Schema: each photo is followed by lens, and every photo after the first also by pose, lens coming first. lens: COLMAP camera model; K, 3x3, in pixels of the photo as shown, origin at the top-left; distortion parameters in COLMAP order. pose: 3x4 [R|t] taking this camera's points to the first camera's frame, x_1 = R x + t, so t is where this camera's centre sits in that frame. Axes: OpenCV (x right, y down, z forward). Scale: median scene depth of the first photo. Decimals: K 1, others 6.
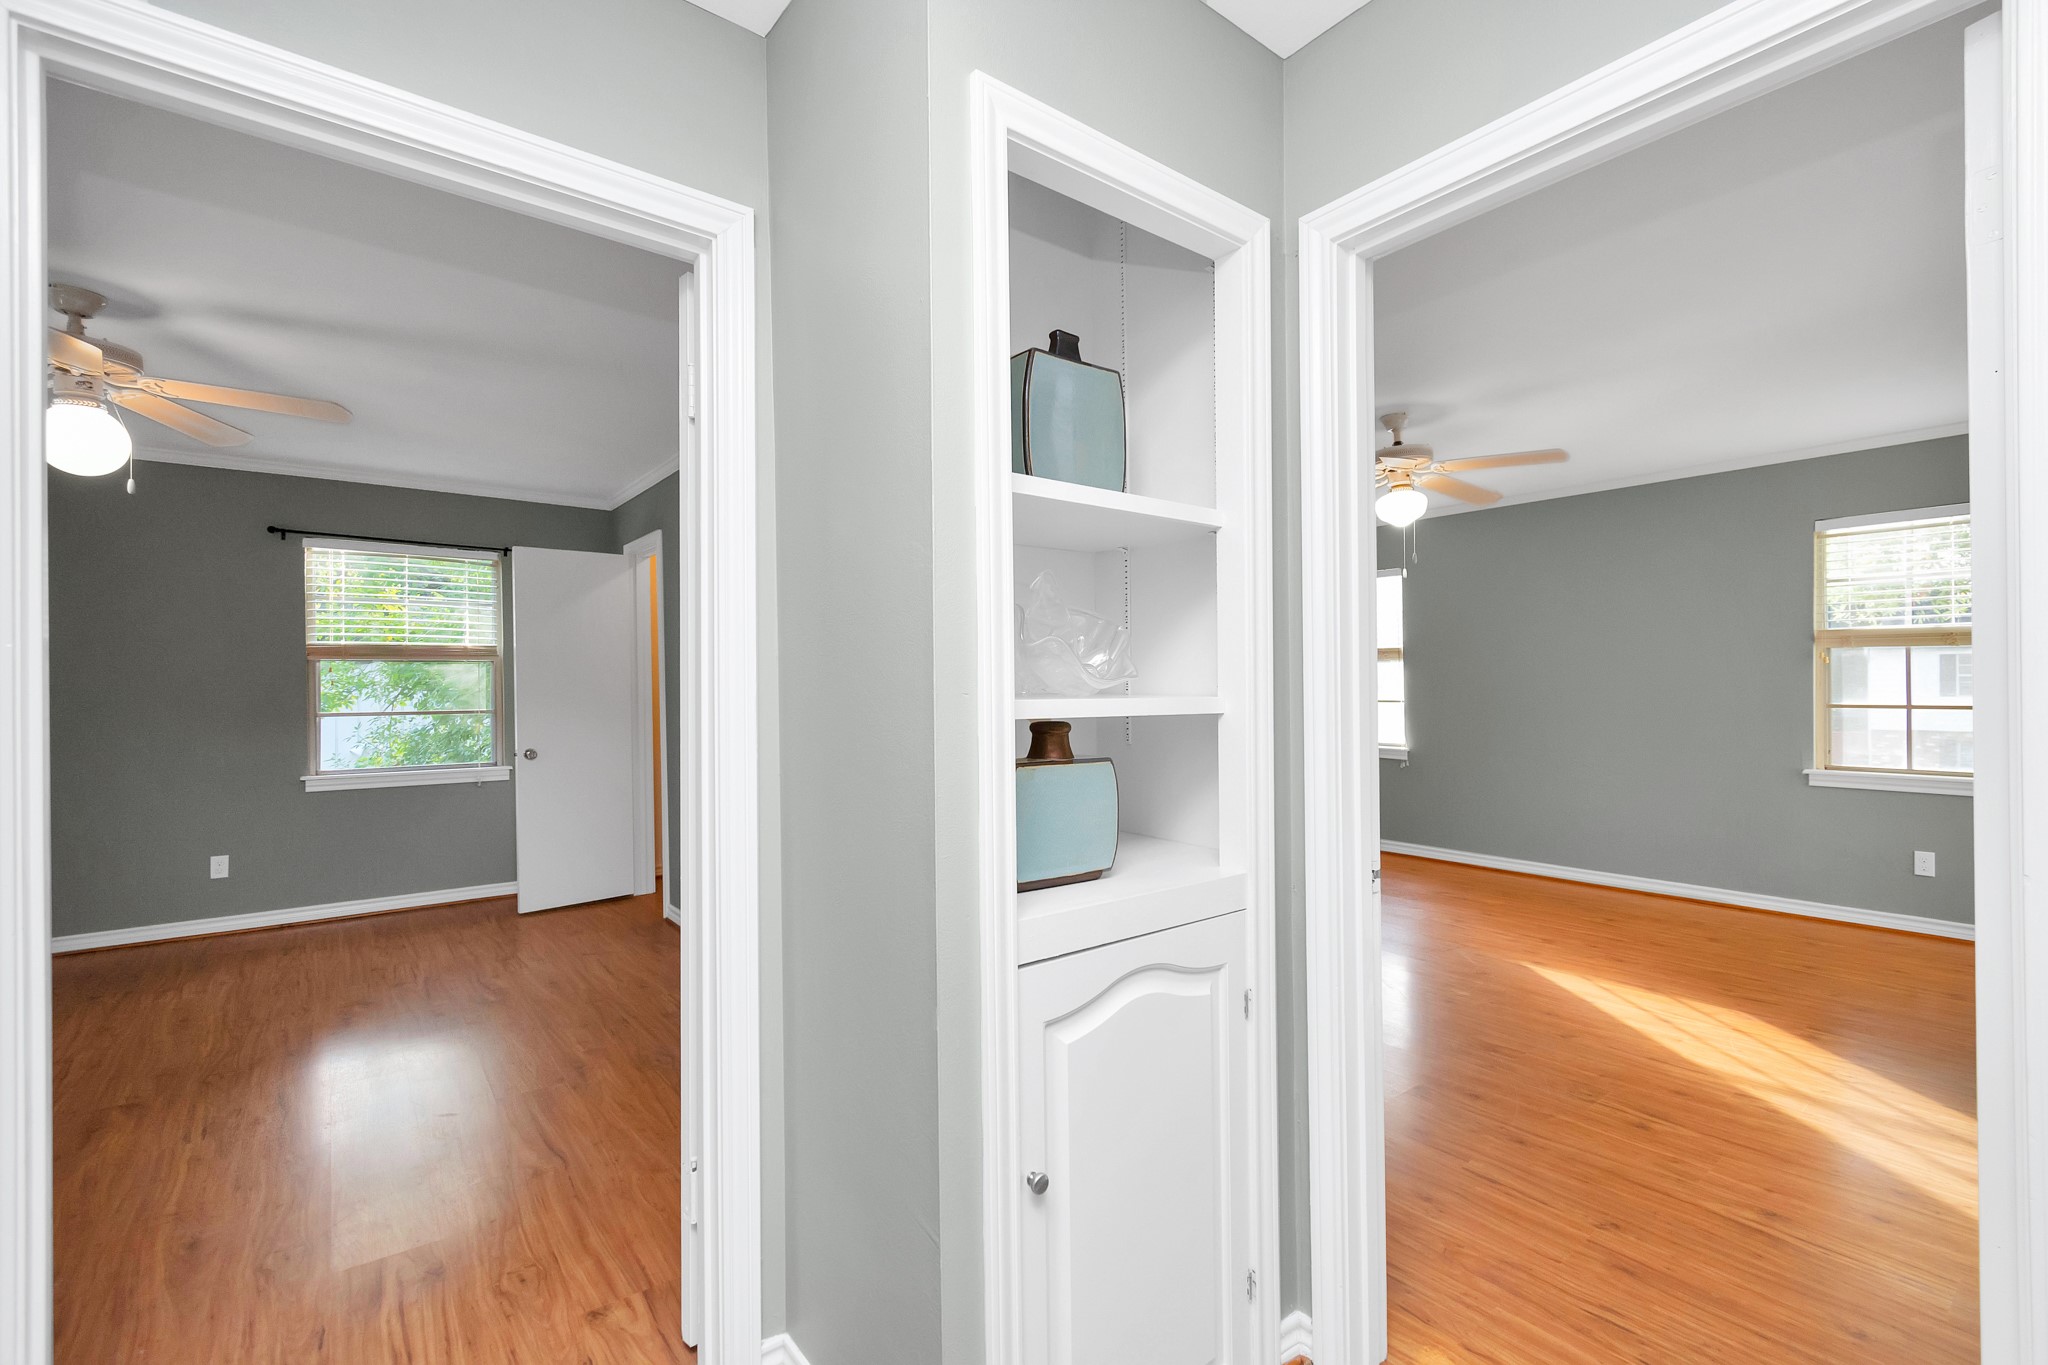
lens RADIAL K [[863.9, 0, 1024.0], [0, 863.9, 682.5], [0, 0, 1]] dist [-0.013639, -0.000015]
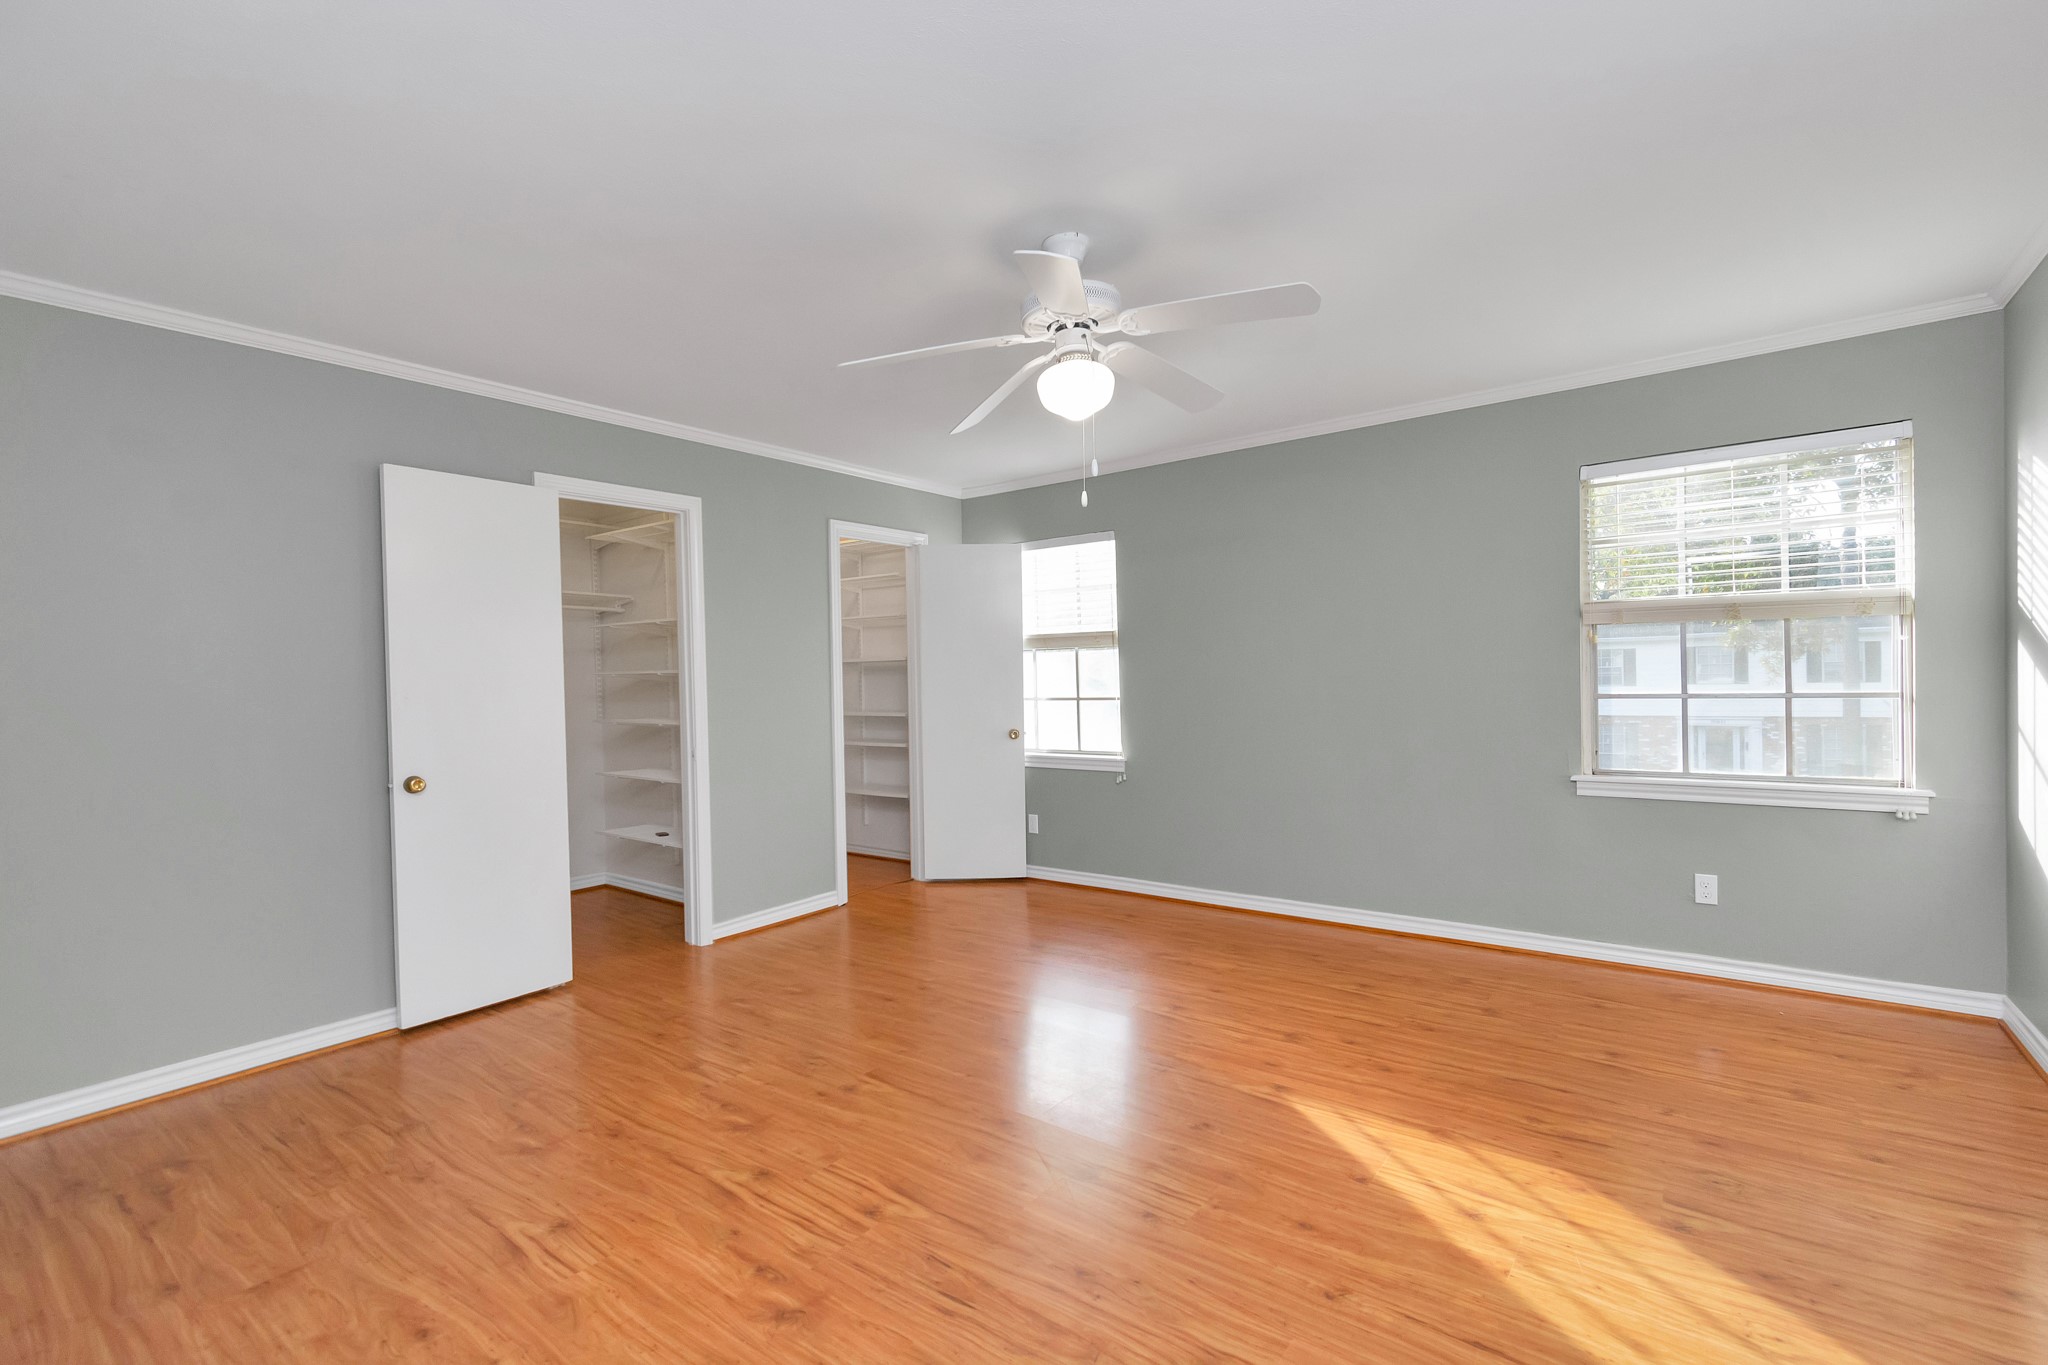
lens RADIAL K [[898.5, 0, 1019.2], [0, 898.5, 667.2], [0, 0, 1]] dist [0.000552, 0.000192]
pose [[0.964626, -0.006692, 0.263536, 0.196042], [0.010714, 0.999847, -0.013827, 0.005891], [-0.263403, 0.016161, 0.964551, 0.332077]]
